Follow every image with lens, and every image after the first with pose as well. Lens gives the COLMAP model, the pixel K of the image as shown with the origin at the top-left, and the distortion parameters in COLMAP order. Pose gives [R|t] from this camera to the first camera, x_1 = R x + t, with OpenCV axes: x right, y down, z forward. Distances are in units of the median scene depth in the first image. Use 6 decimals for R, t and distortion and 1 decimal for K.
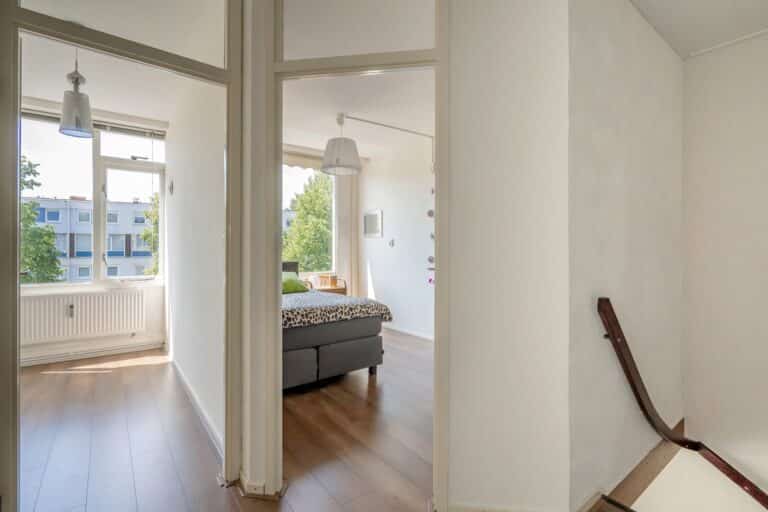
lens RADIAL K [[364.7, 0, 387.7], [0, 364.7, 250.1], [0, 0, 1]] dist [-0.001344, -0.000310]
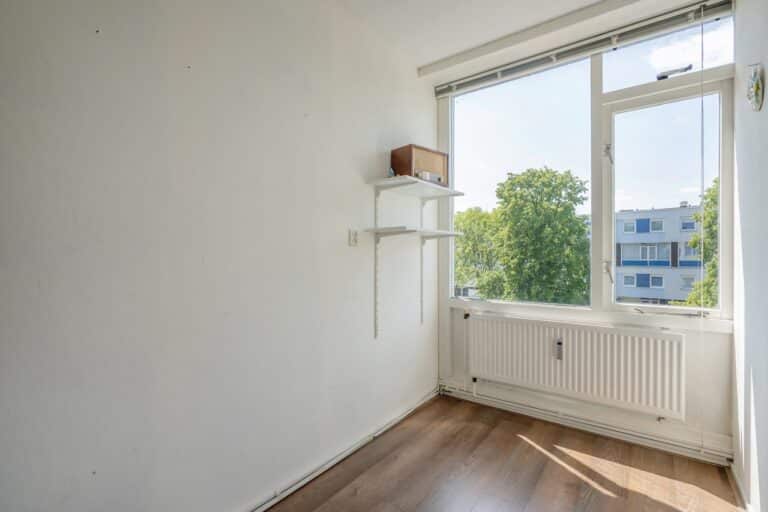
lens RADIAL K [[351.1, 0, 384.0], [0, 351.1, 256.0], [0, 0, 1]] dist [-0.001375, 0.000081]
pose [[0.254174, -0.003585, -0.967152, -0.288581], [-0.006522, 0.999964, -0.005421, 0.005476], [0.967137, 0.007686, 0.254141, 0.449996]]
